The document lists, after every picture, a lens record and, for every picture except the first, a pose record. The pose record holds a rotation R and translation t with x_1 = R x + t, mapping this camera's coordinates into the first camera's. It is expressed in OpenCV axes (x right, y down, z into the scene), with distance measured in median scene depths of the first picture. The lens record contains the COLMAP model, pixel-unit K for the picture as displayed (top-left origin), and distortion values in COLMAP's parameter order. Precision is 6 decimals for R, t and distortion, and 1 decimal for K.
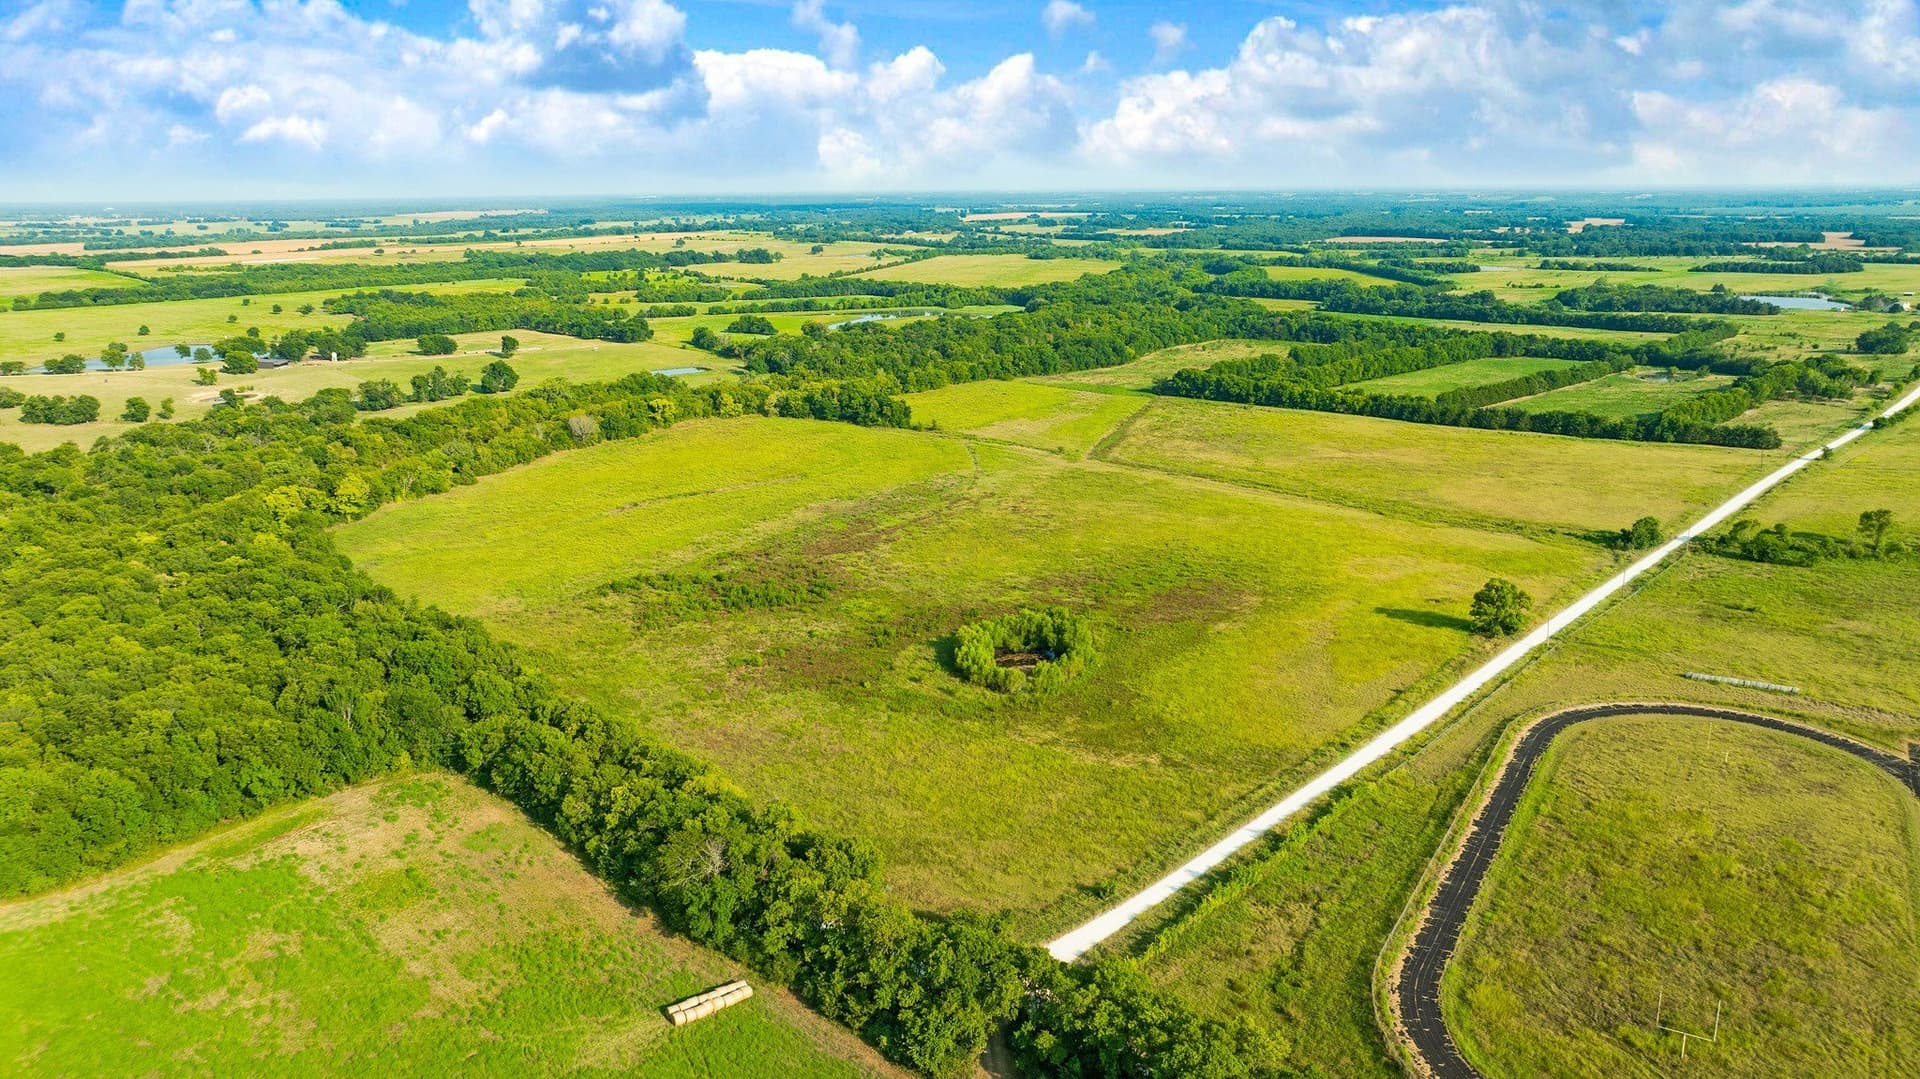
lens RADIAL K [[1362.4, 0, 960.0], [0, 1362.4, 539.5], [0, 0, 1]] dist [-0.007668, -0.025293]
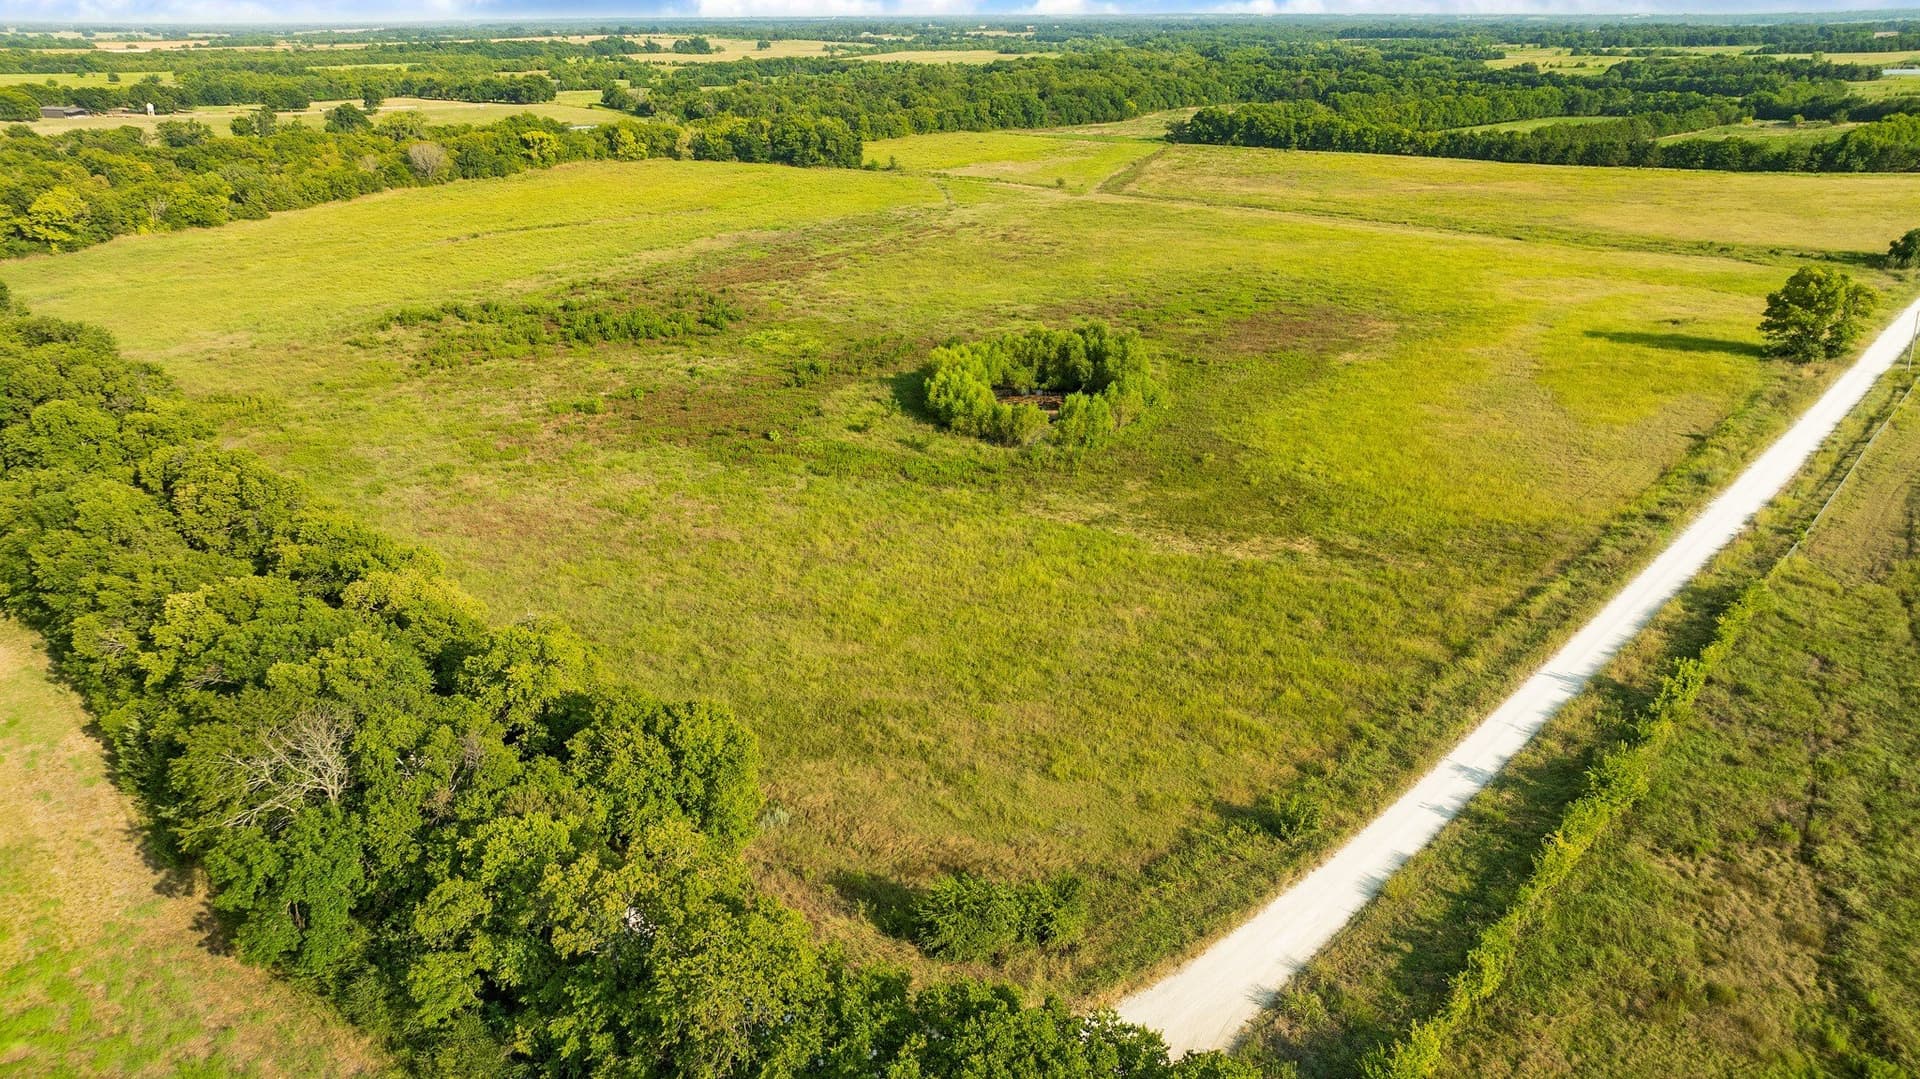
lens RADIAL K [[1362.4, 0, 960.0], [0, 1362.4, 539.5], [0, 0, 1]] dist [-0.007668, -0.025293]
pose [[0.999634, -0.005654, 0.026455, -0.004494], [0.002739, 0.994043, 0.108956, 0.083261], [-0.026913, -0.108843, 0.993695, 0.394905]]
